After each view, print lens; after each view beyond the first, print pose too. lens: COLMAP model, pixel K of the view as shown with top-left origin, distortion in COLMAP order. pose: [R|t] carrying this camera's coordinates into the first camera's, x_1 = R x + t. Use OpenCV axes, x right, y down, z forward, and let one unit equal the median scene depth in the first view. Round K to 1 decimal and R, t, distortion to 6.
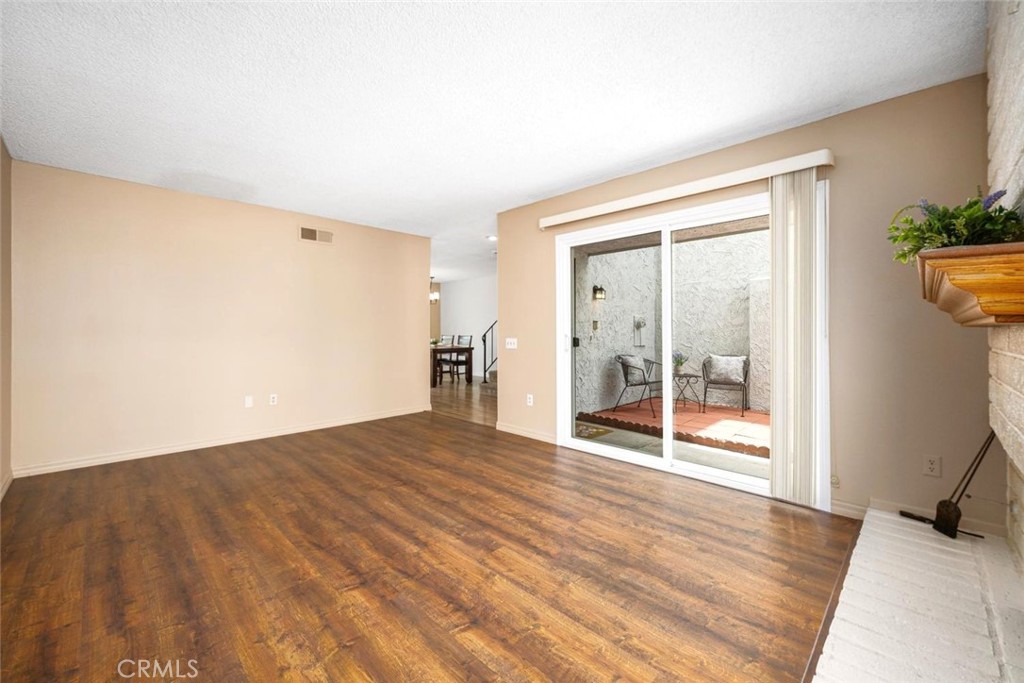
lens RADIAL K [[414.4, 0, 514.1], [0, 414.4, 329.6], [0, 0, 1]] dist [0.001743, -0.000228]
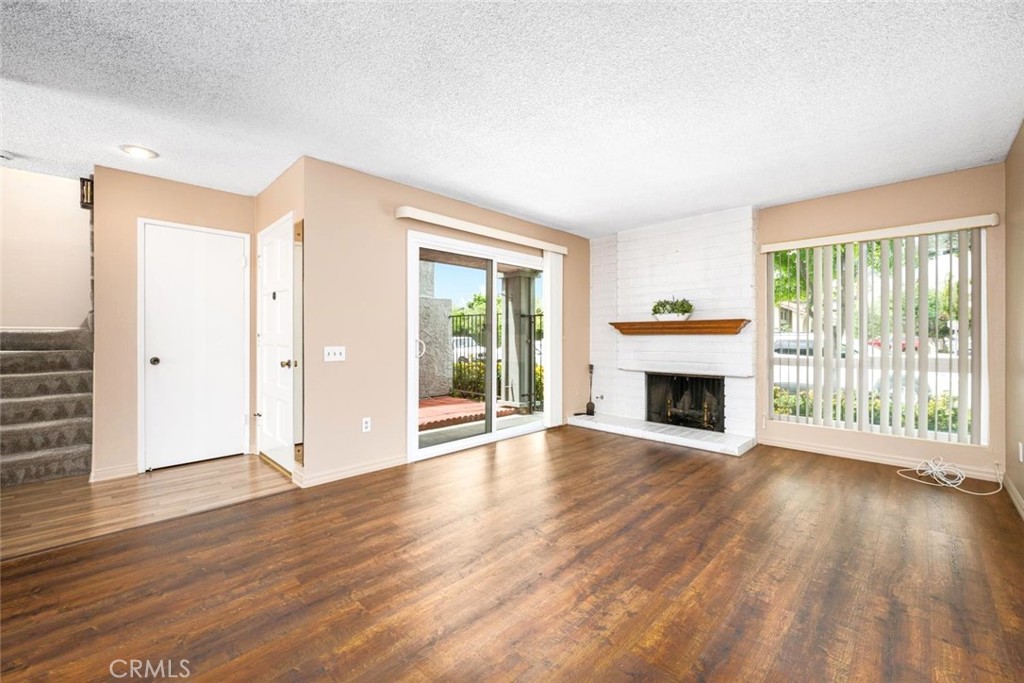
lens RADIAL K [[411.3, 0, 511.1], [0, 411.3, 336.4], [0, 0, 1]] dist [-0.000596, 0.000005]
pose [[0.003445, 0.000874, 0.999994, -1.097781], [-0.002351, 0.999997, -0.000866, 0.005526], [-0.999991, -0.002348, 0.003447, 1.083262]]
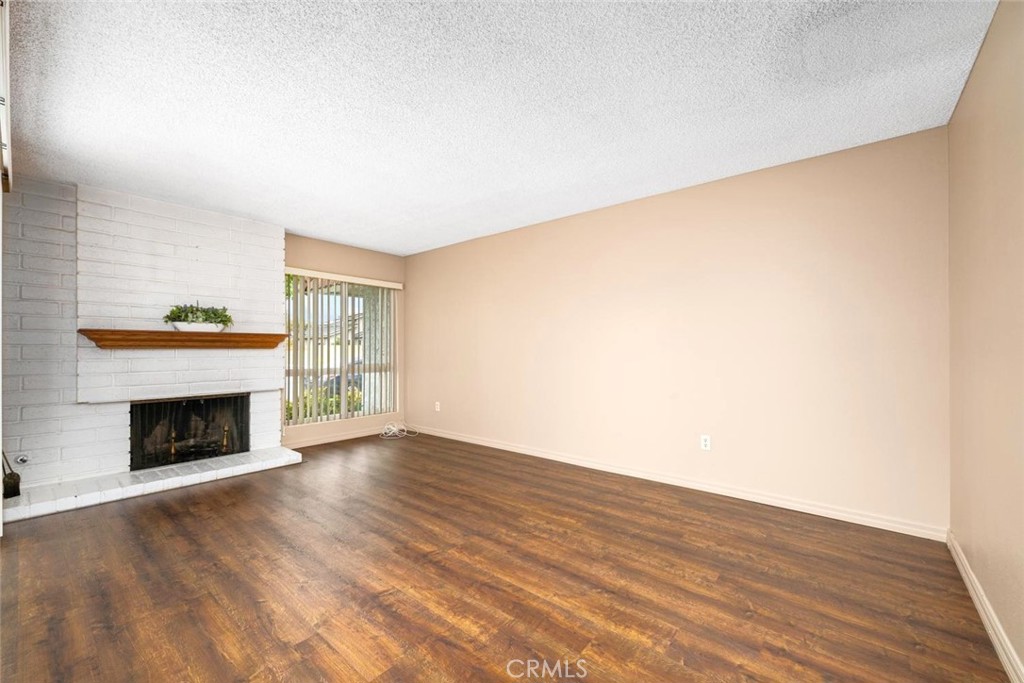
lens RADIAL K [[407.9, 0, 507.8], [0, 407.9, 349.7], [0, 0, 1]] dist [0.000074, -0.000018]
pose [[-0.997205, 0.001997, -0.074691, -0.373011], [0.002279, 0.999991, -0.003695, 0.006104], [0.074683, -0.003855, -0.997200, 1.816665]]
